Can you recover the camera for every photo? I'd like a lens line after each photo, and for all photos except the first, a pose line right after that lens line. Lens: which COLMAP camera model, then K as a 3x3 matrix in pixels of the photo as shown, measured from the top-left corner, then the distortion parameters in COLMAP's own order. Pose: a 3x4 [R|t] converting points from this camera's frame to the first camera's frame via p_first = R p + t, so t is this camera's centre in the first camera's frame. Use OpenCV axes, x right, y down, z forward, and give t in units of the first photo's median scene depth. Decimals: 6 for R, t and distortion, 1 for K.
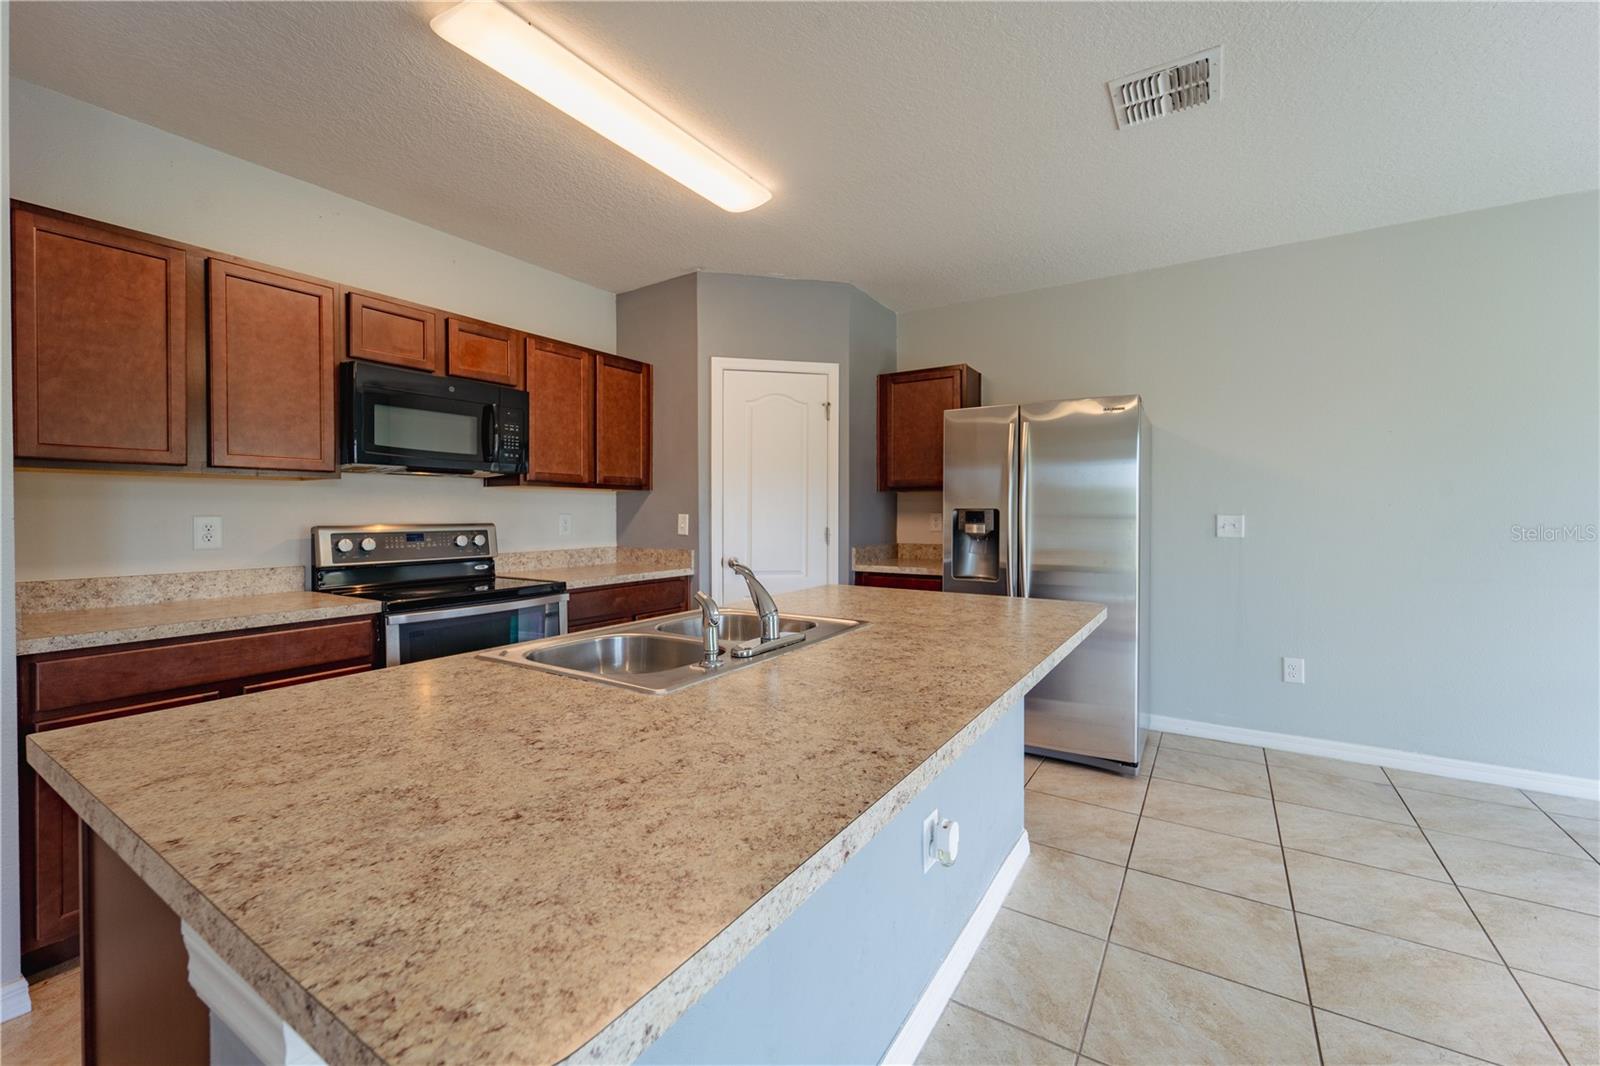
lens RADIAL K [[658.0, 0, 810.2], [0, 658.0, 503.5], [0, 0, 1]] dist [0.006922, -0.003537]
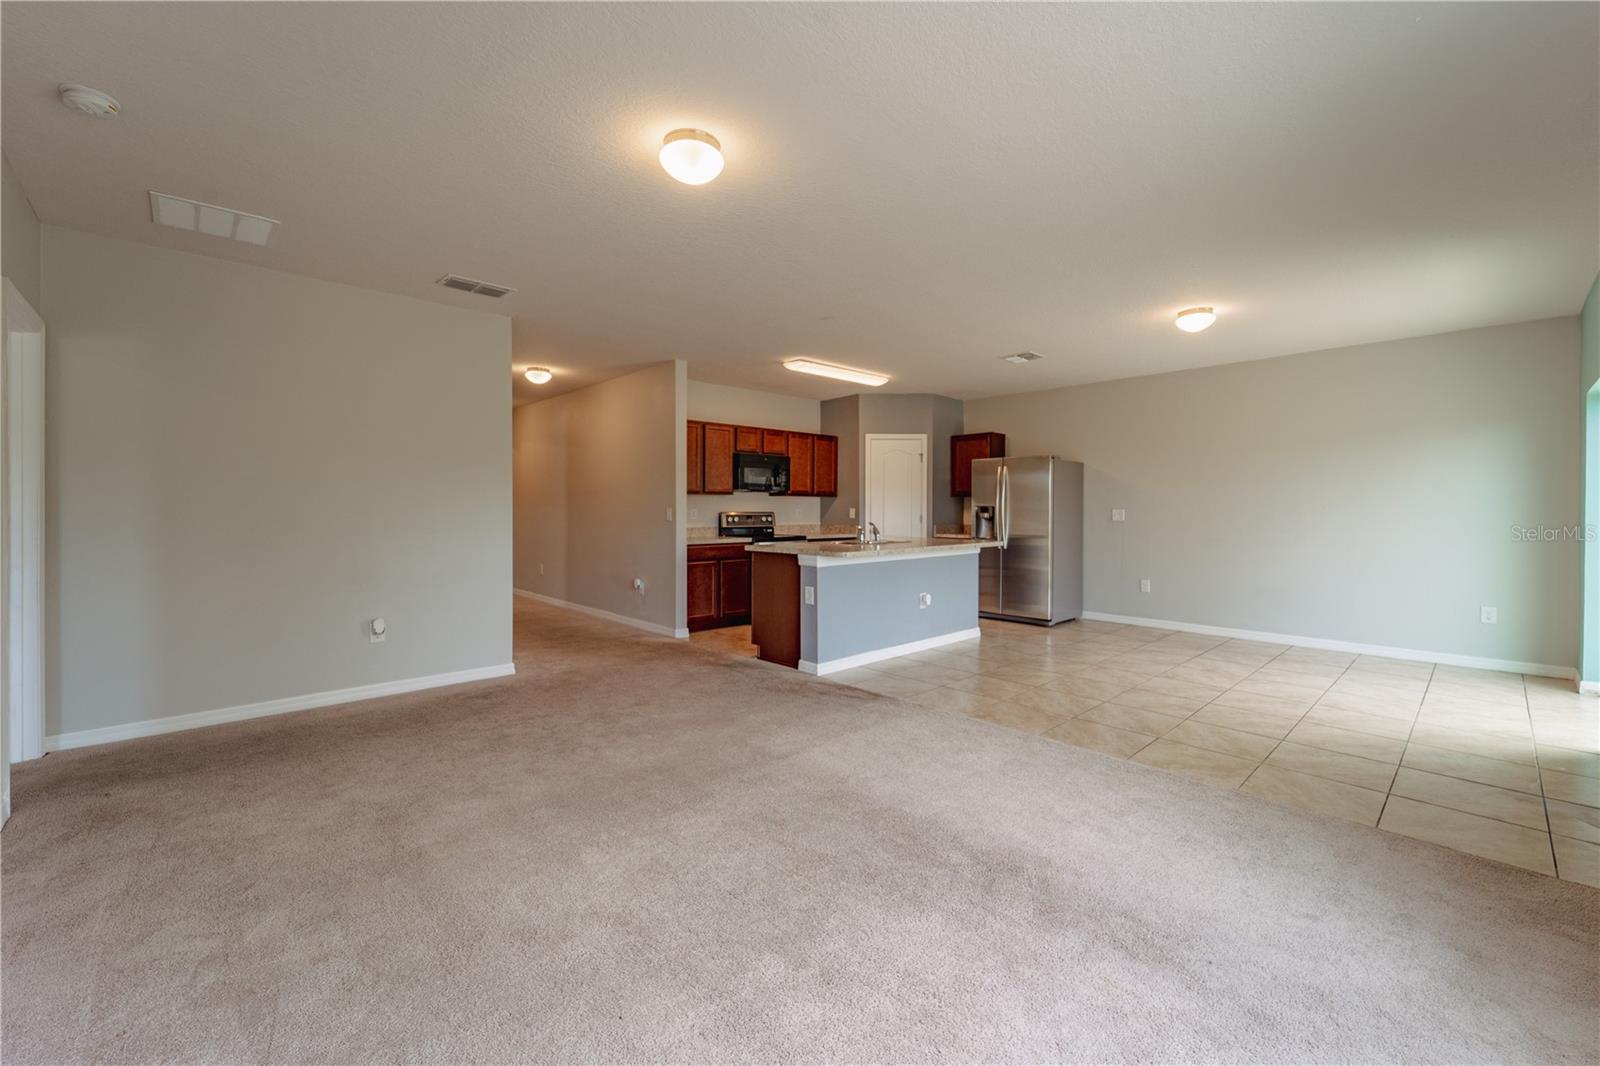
lens RADIAL K [[658.0, 0, 796.9], [0, 658.0, 523.7], [0, 0, 1]] dist [0.006922, -0.003537]
pose [[0.970895, 0.008050, -0.239369, 0.163371], [0.000436, 0.999374, 0.035377, -0.011076], [0.239504, -0.034452, 0.970284, -1.267429]]
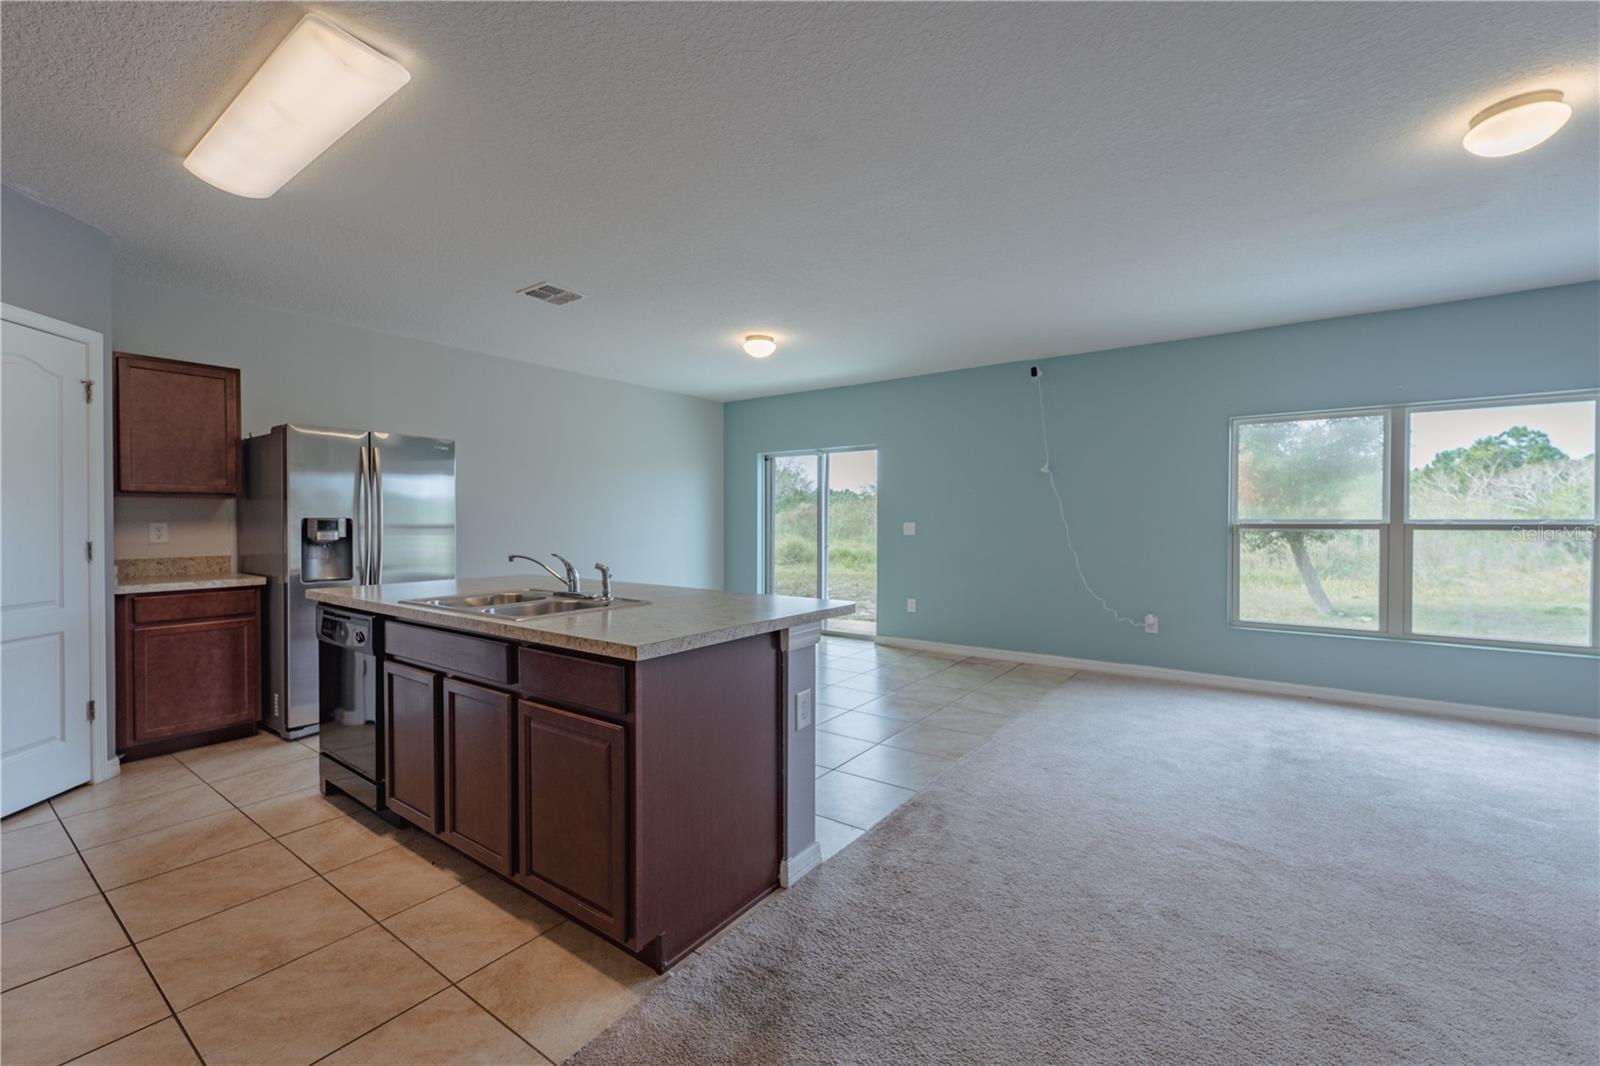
lens RADIAL K [[658.0, 0, 826.4], [0, 658.0, 524.4], [0, 0, 1]] dist [0.006922, -0.003537]
pose [[0.030602, -0.006762, 0.999509, -0.865354], [-0.012781, 0.999893, 0.007155, -0.000584], [-0.999450, -0.012993, 0.030513, 0.120459]]
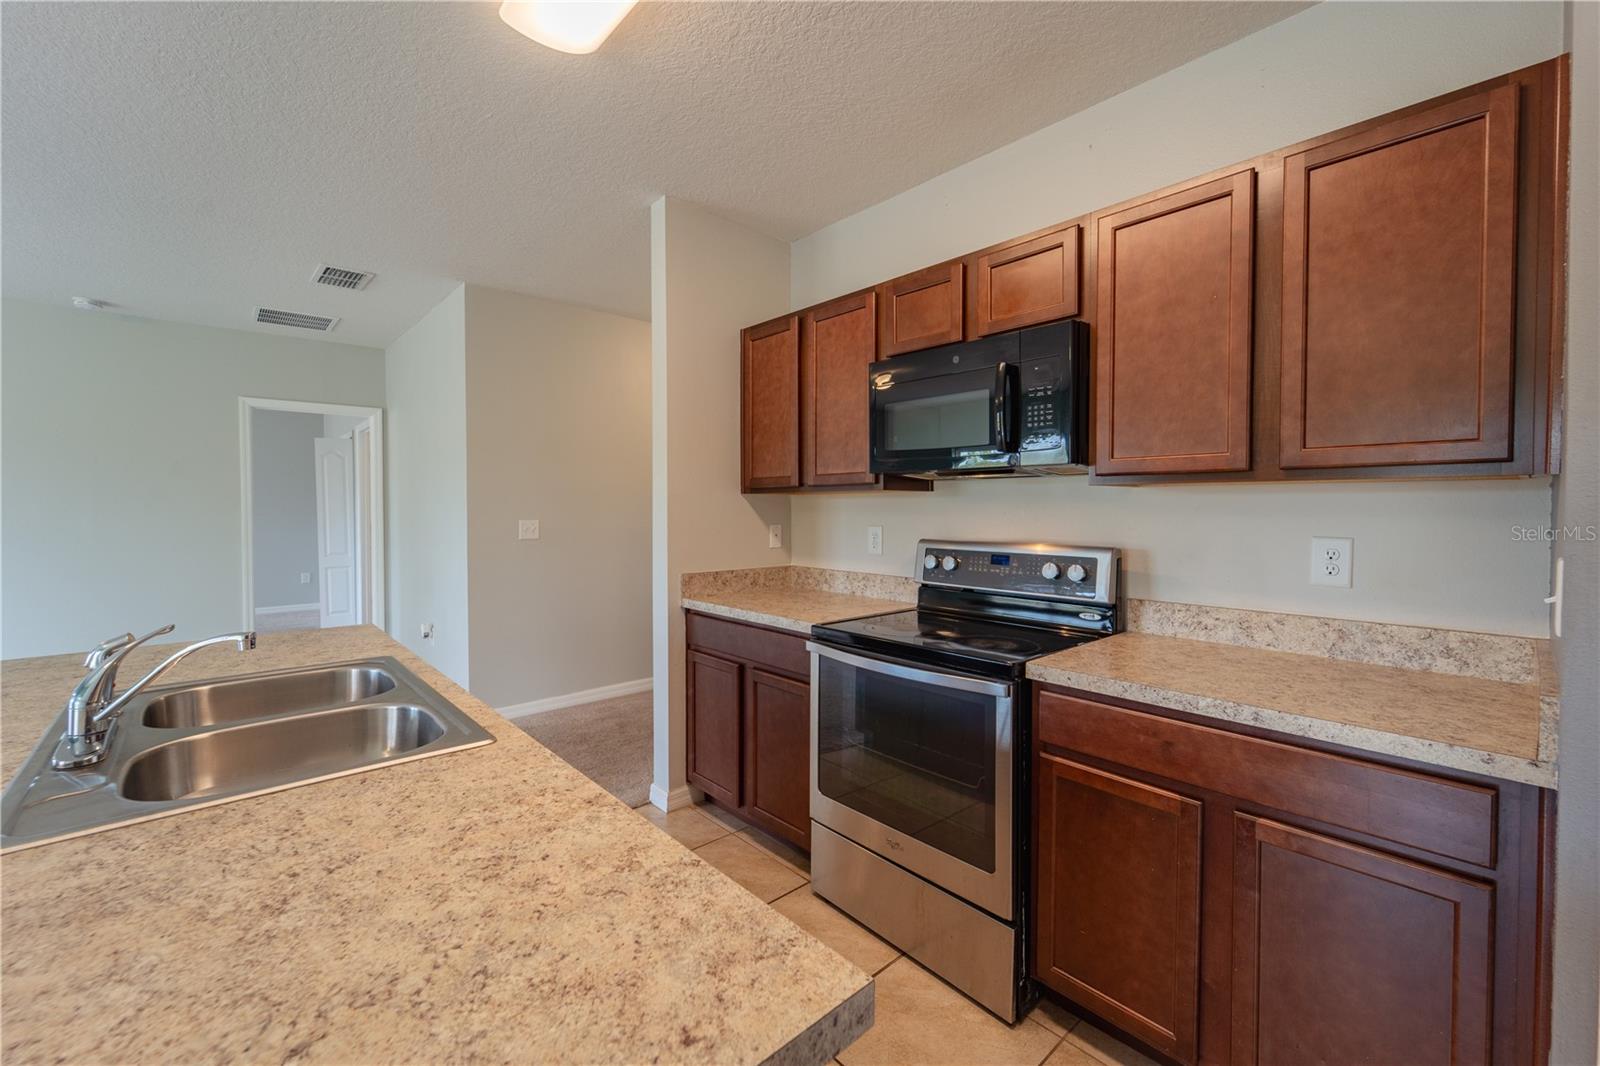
lens RADIAL K [[658.0, 0, 803.1], [0, 658.0, 519.5], [0, 0, 1]] dist [0.006922, -0.003537]
pose [[-0.262078, 0.012791, -0.964962, 0.178063], [0.007141, 0.999910, 0.011315, -0.005025], [0.965020, -0.003925, -0.262146, 0.888431]]
